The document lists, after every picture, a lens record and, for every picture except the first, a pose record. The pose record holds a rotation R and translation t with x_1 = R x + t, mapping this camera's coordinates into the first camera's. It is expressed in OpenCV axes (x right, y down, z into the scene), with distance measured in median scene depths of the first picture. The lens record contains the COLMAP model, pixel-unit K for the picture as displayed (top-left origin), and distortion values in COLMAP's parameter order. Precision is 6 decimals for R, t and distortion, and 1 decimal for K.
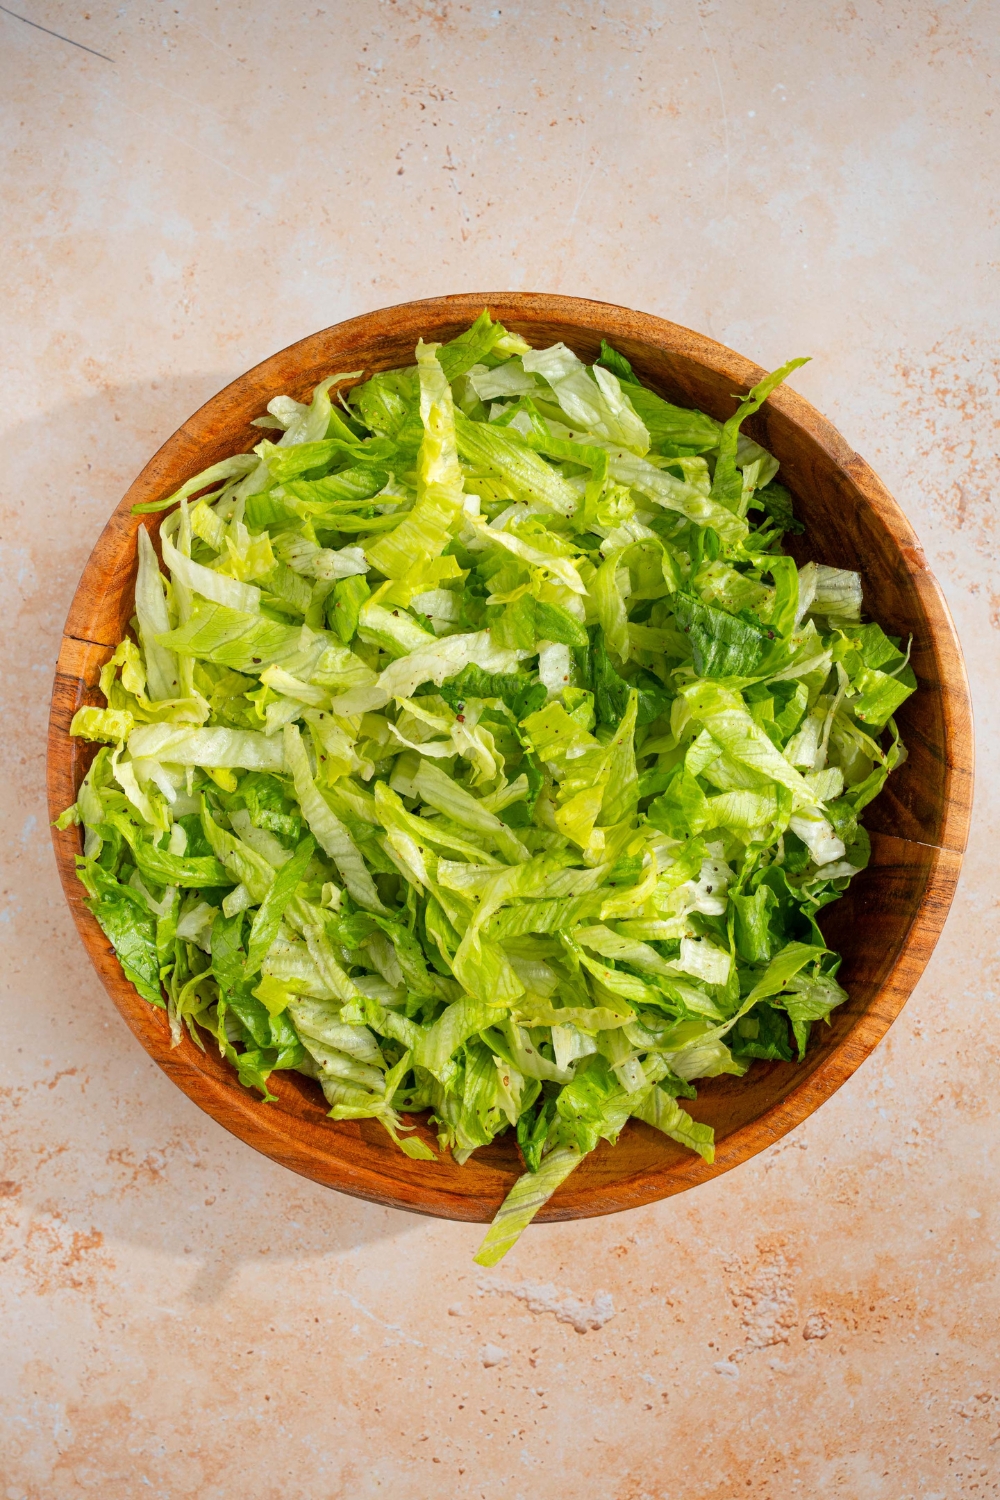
lens RADIAL K [[2246.7, 0, 492.7], [0, 2246.7, 755.9], [0, 0, 1]] dist [0.052746, 0.000000]
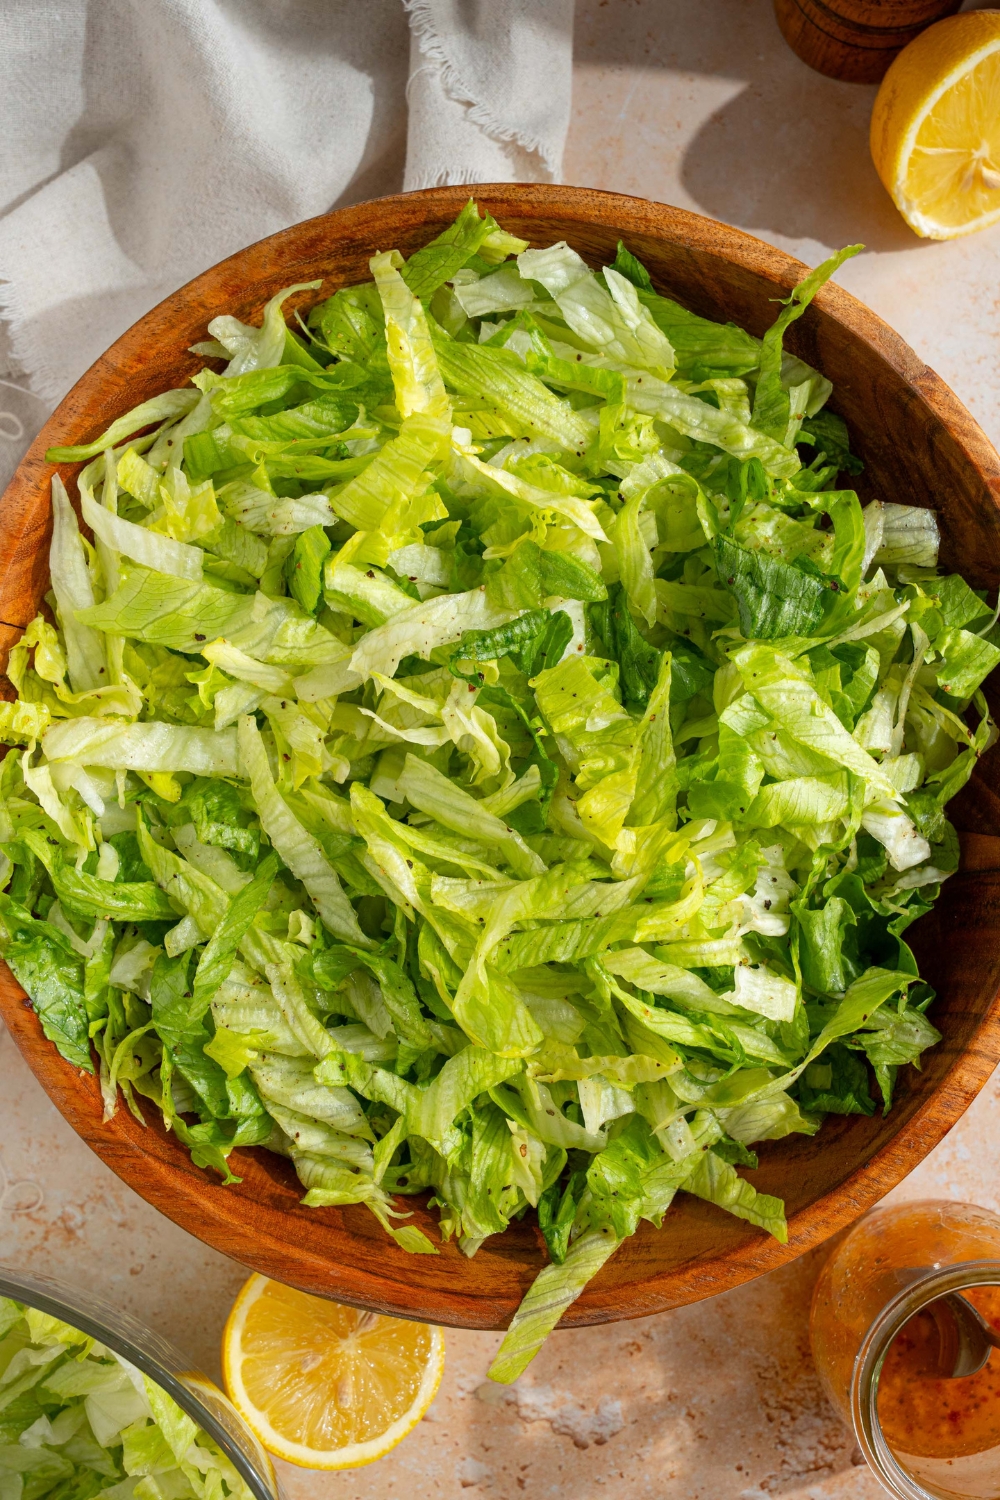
lens RADIAL K [[2246.7, 0, 497.2], [0, 2246.7, 765.9], [0, 0, 1]] dist [0.052746, 0.000000]
pose [[0.999198, -0.027117, 0.029477, -0.021926], [0.028943, 0.997568, -0.063404, 0.054572], [-0.027686, 0.064206, 0.997553, 0.177111]]
